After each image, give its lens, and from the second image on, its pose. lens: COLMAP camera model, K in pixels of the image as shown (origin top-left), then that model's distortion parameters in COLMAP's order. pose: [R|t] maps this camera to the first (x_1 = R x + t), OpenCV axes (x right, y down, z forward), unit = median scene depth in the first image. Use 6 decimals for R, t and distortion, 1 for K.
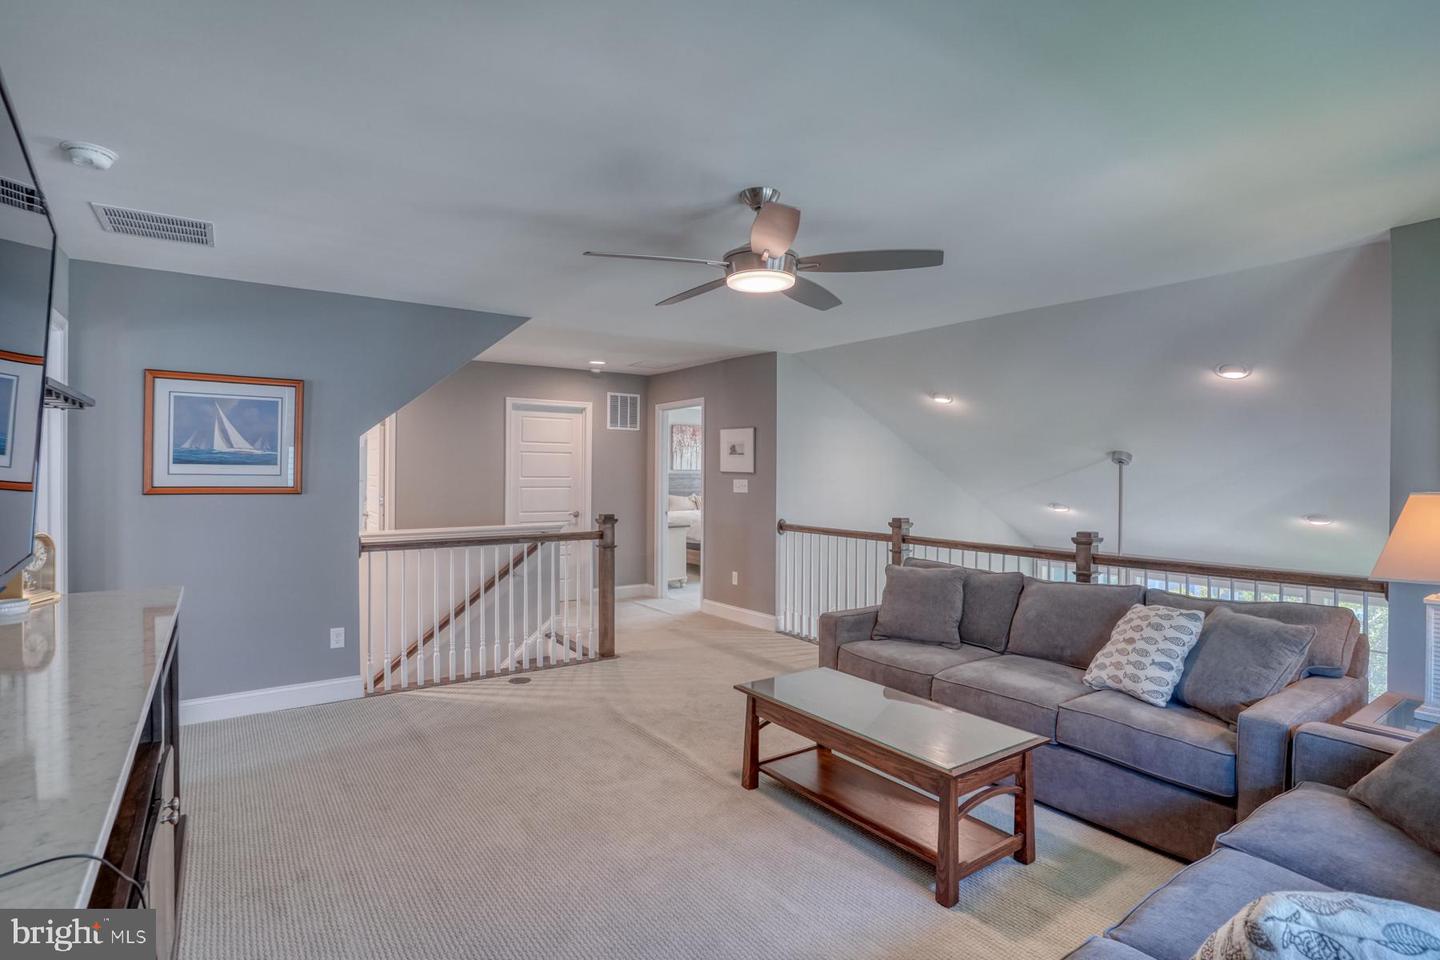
lens RADIAL K [[715.0, 0, 715.5], [0, 715.0, 472.4], [0, 0, 1]] dist [-0.076042, 0.001501]
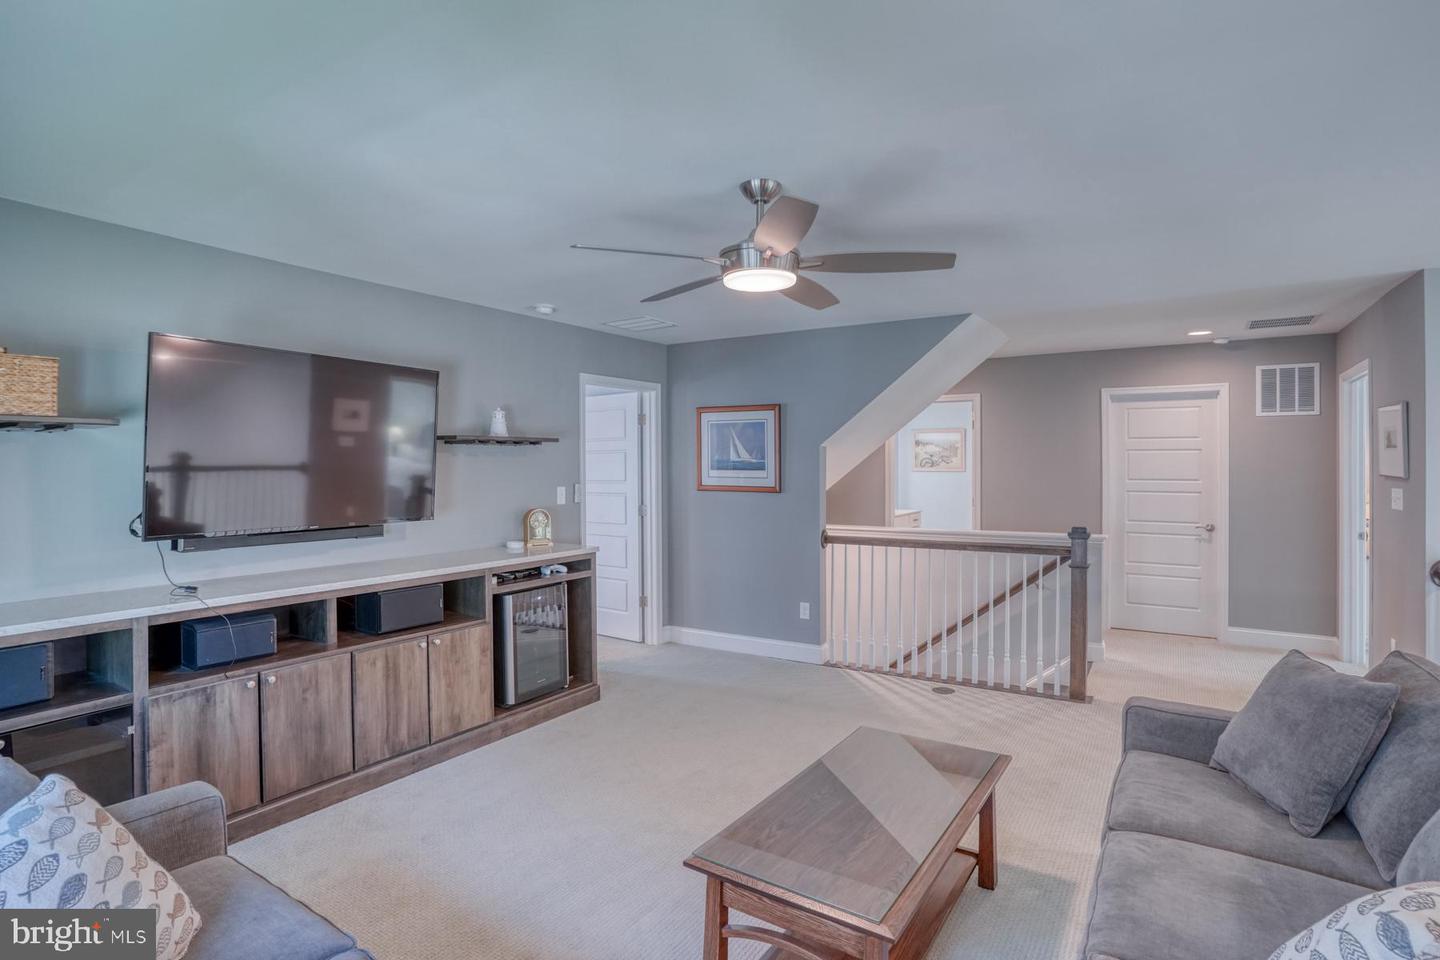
lens RADIAL K [[733.5, 0, 725.3], [0, 733.5, 468.5], [0, 0, 1]] dist [-0.044098, 0.000504]
pose [[0.379879, -0.000820, -0.925036, 0.564619], [0.002287, 0.999997, 0.000053, -0.012973], [0.925033, -0.002135, 0.379880, 0.358017]]
